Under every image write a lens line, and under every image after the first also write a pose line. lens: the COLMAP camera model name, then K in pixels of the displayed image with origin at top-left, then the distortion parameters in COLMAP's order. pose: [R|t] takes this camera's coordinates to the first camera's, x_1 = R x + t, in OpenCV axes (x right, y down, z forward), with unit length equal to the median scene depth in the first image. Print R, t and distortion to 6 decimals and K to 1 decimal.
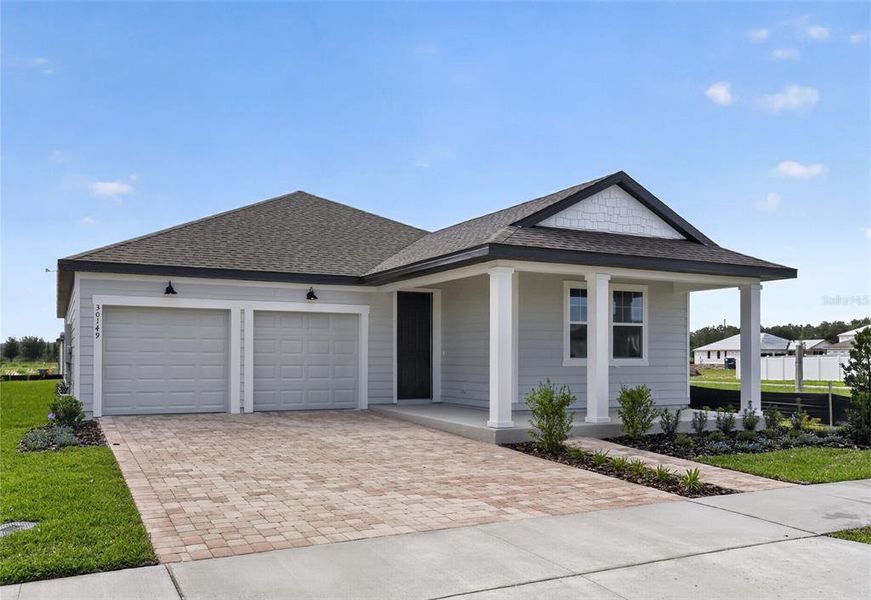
lens RADIAL K [[724.8, 0, 434.9], [0, 724.8, 349.1], [0, 0, 1]] dist [0.008221, 0.004710]
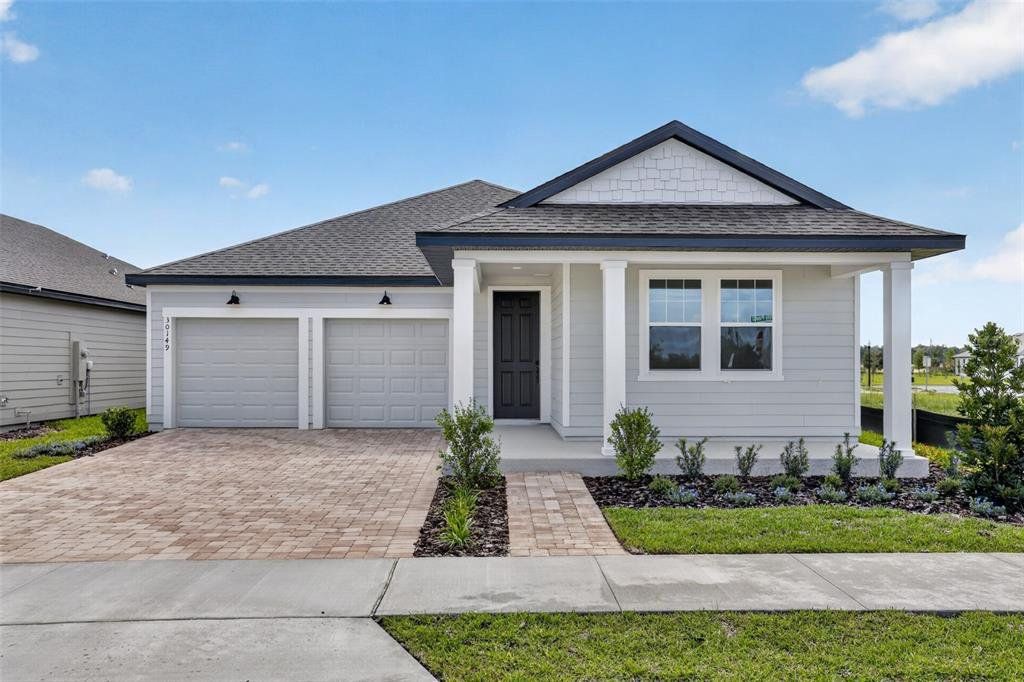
lens RADIAL K [[847.2, 0, 514.0], [0, 847.2, 363.5], [0, 0, 1]] dist [0.014277, 0.010105]
pose [[0.906351, -0.002524, -0.422517, 0.434051], [0.005733, 0.999964, 0.006324, -0.001490], [0.422486, -0.008154, 0.906333, 0.124778]]
